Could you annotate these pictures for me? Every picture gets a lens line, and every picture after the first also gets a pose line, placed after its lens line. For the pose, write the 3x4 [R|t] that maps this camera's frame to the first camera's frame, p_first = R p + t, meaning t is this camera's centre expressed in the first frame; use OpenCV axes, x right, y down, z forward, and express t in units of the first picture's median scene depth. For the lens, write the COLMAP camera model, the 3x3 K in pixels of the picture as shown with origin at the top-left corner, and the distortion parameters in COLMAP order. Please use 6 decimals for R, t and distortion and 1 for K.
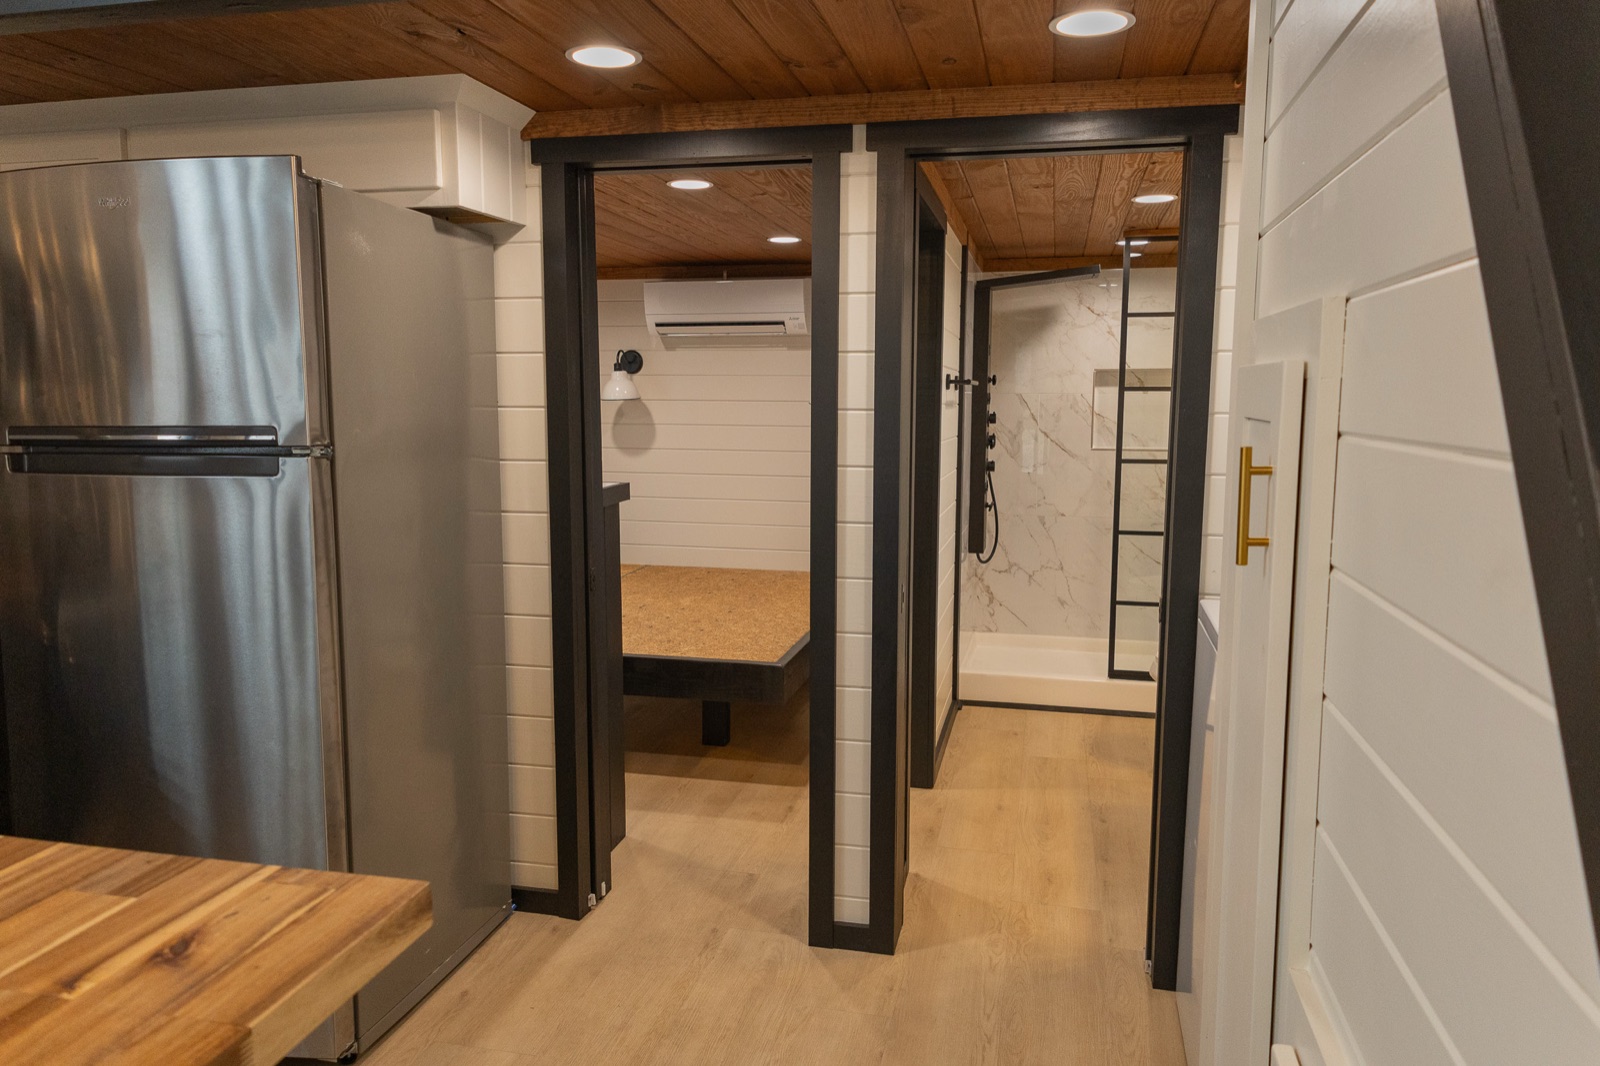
lens RADIAL K [[1102.1, 0, 799.5], [0, 1102.1, 527.2], [0, 0, 1]] dist [0.040906, -0.039285]
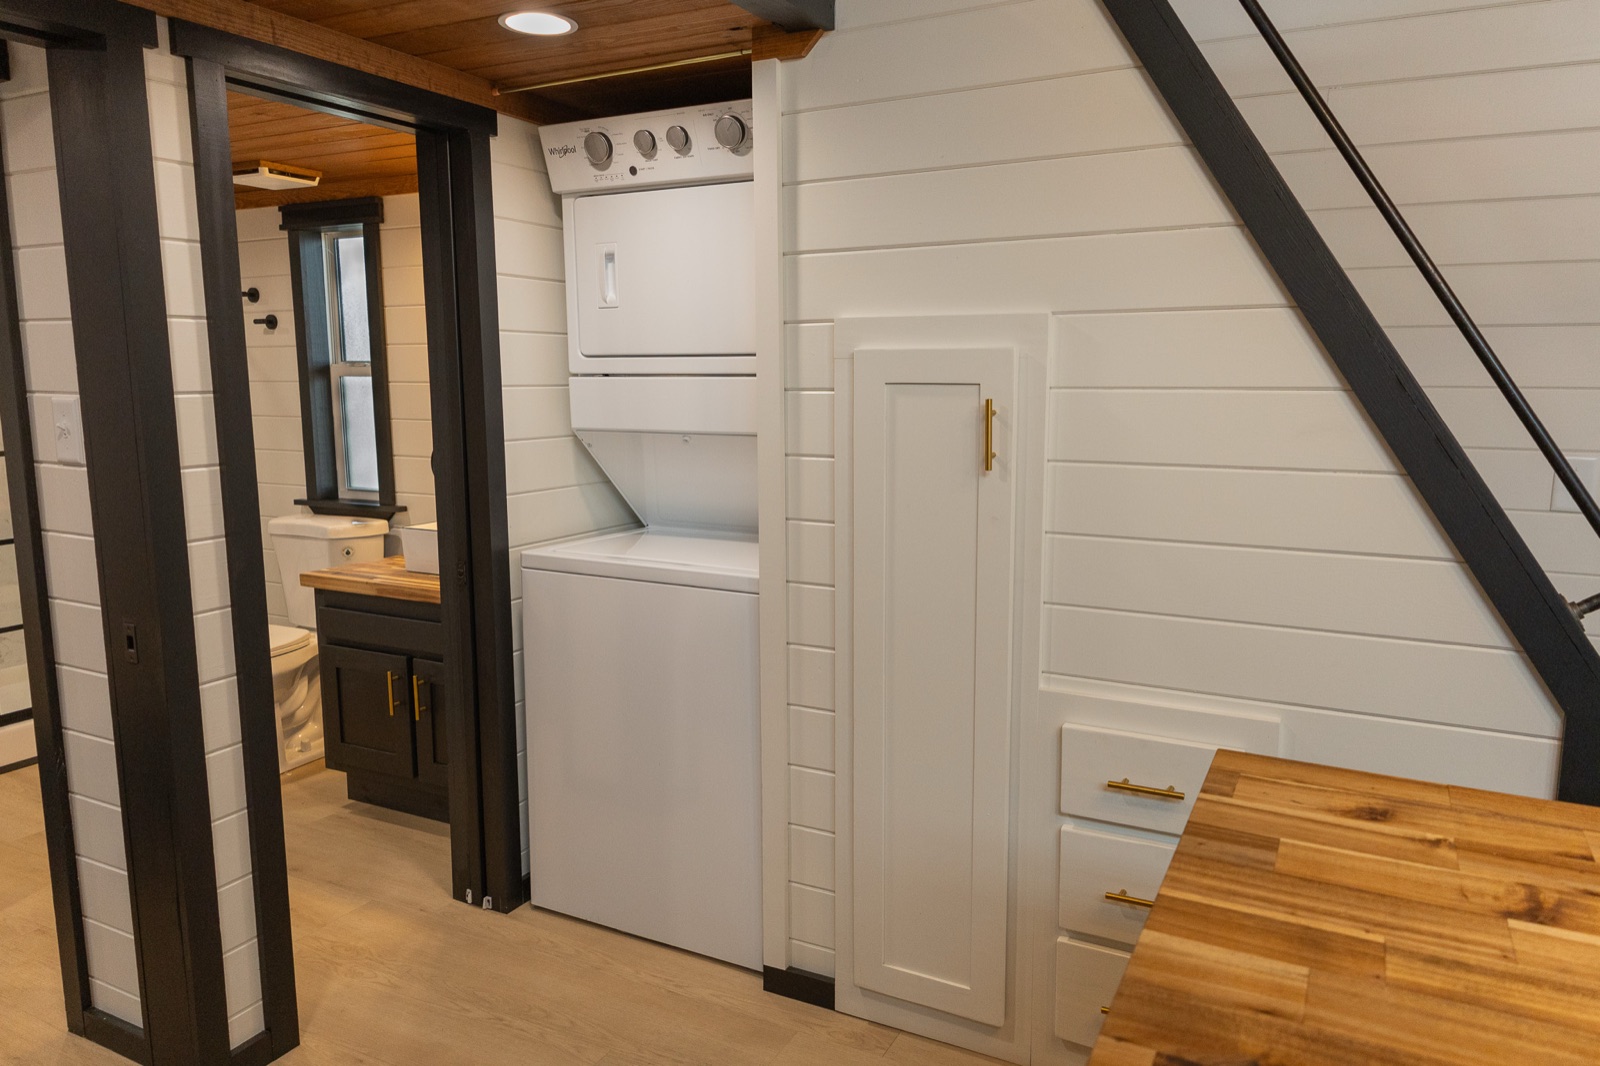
lens RADIAL K [[1102.1, 0, 799.5], [0, 1102.1, 527.2], [0, 0, 1]] dist [0.040906, -0.039285]
pose [[0.252832, -0.147566, 0.956191, -0.334368], [0.125775, 0.984927, 0.118744, -0.029903], [-0.959300, 0.090243, 0.267581, 0.222579]]
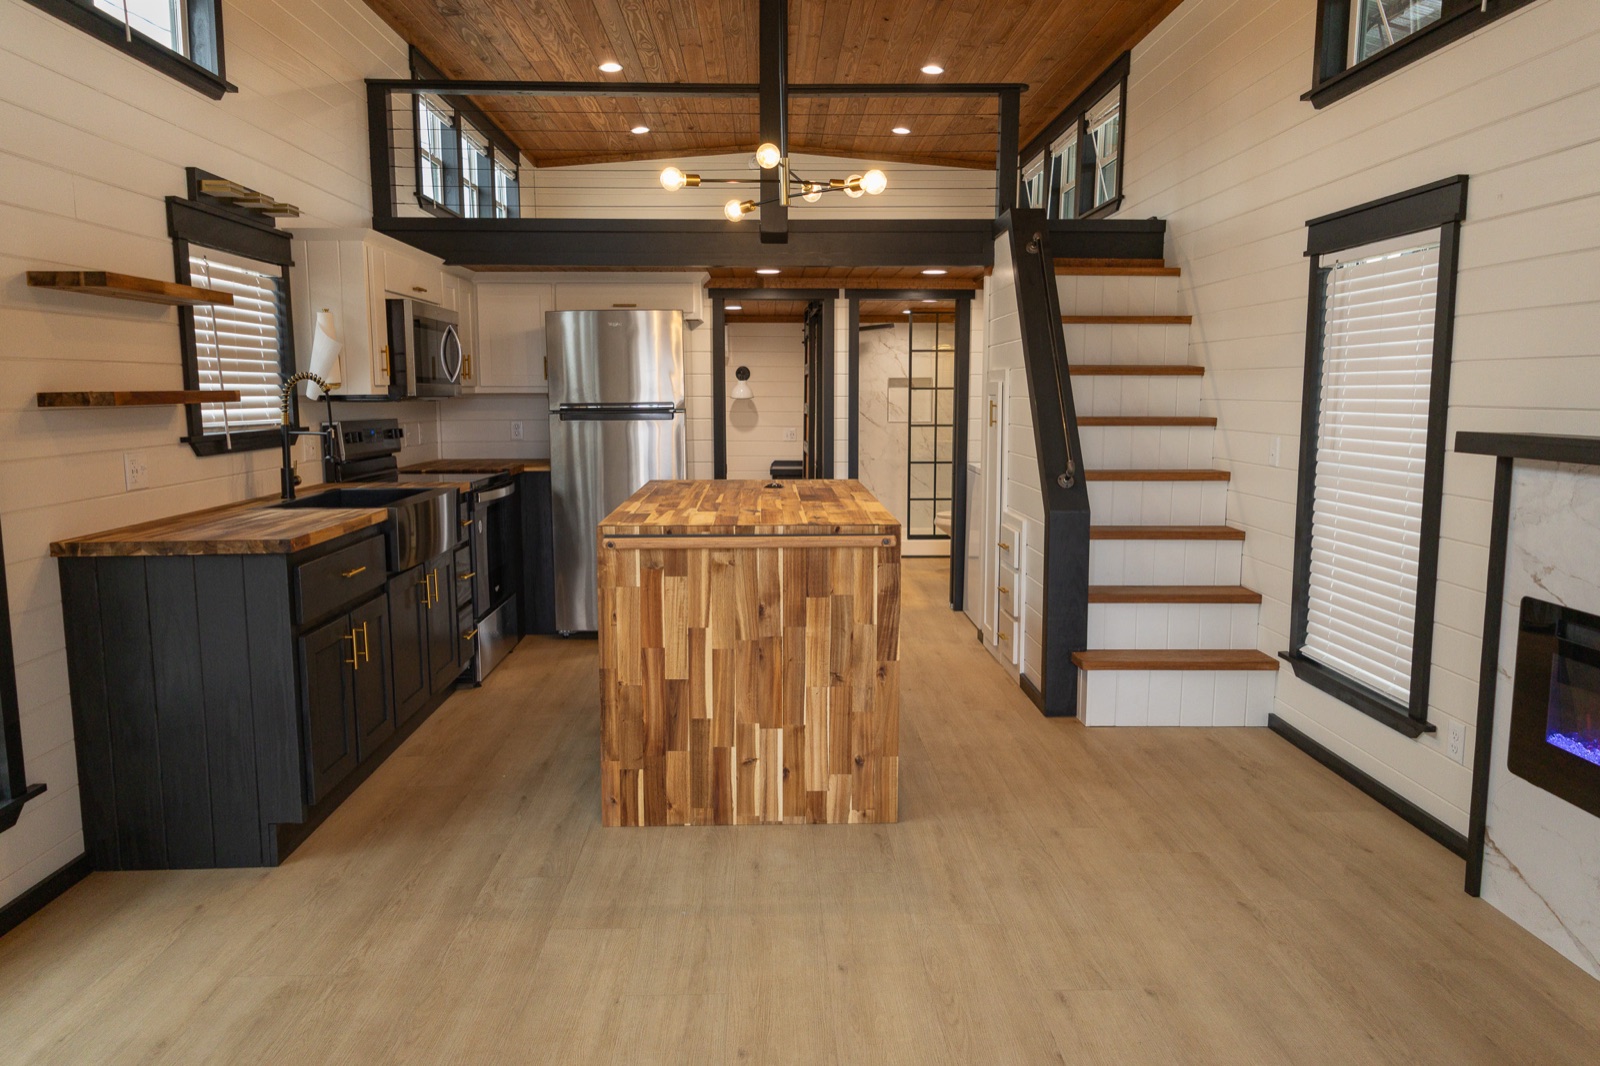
lens RADIAL K [[1092.8, 0, 799.3], [0, 1092.8, 530.6], [0, 0, 1]] dist [0.037374, -0.045754]
pose [[0.967317, -0.036724, 0.250897, -0.394666], [0.036086, 0.999323, 0.007143, 0.105435], [-0.250990, 0.002145, 0.967987, -0.824956]]
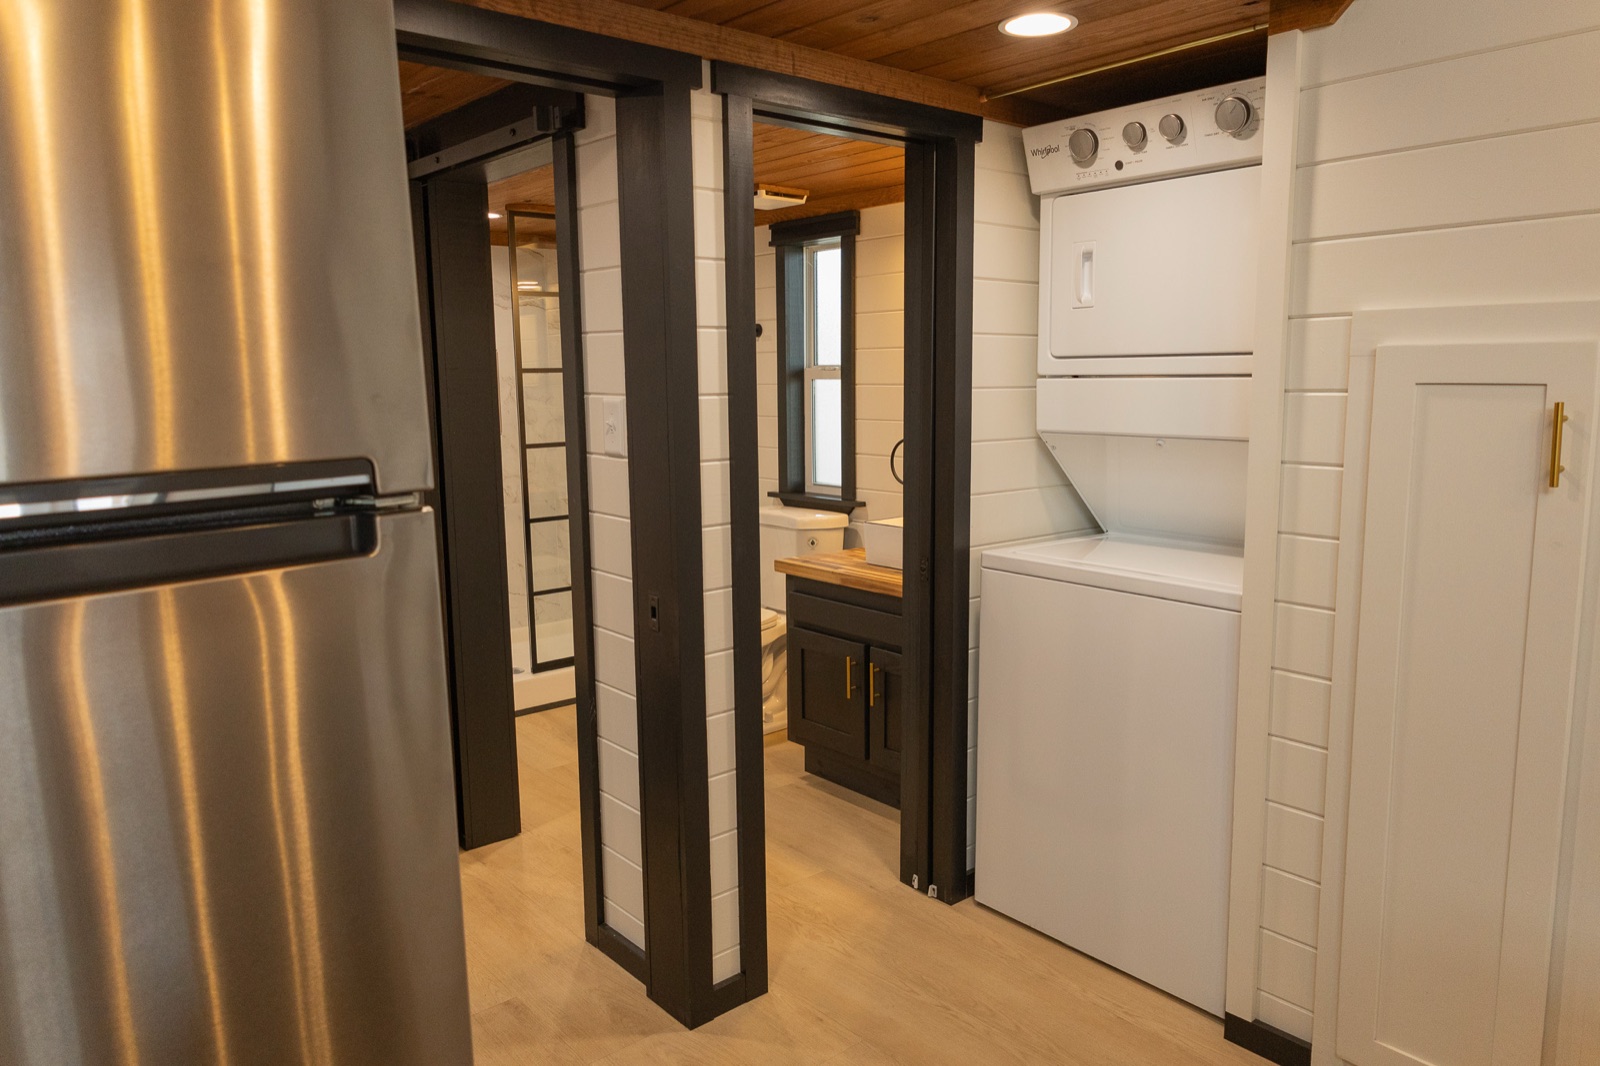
lens RADIAL K [[1102.1, 0, 799.5], [0, 1102.1, 527.2], [0, 0, 1]] dist [0.040906, -0.039285]
pose [[0.595308, -0.125543, 0.793629, -0.340074], [0.113689, 0.990942, 0.071477, -0.032521], [-0.795414, 0.047676, 0.604189, 0.241543]]
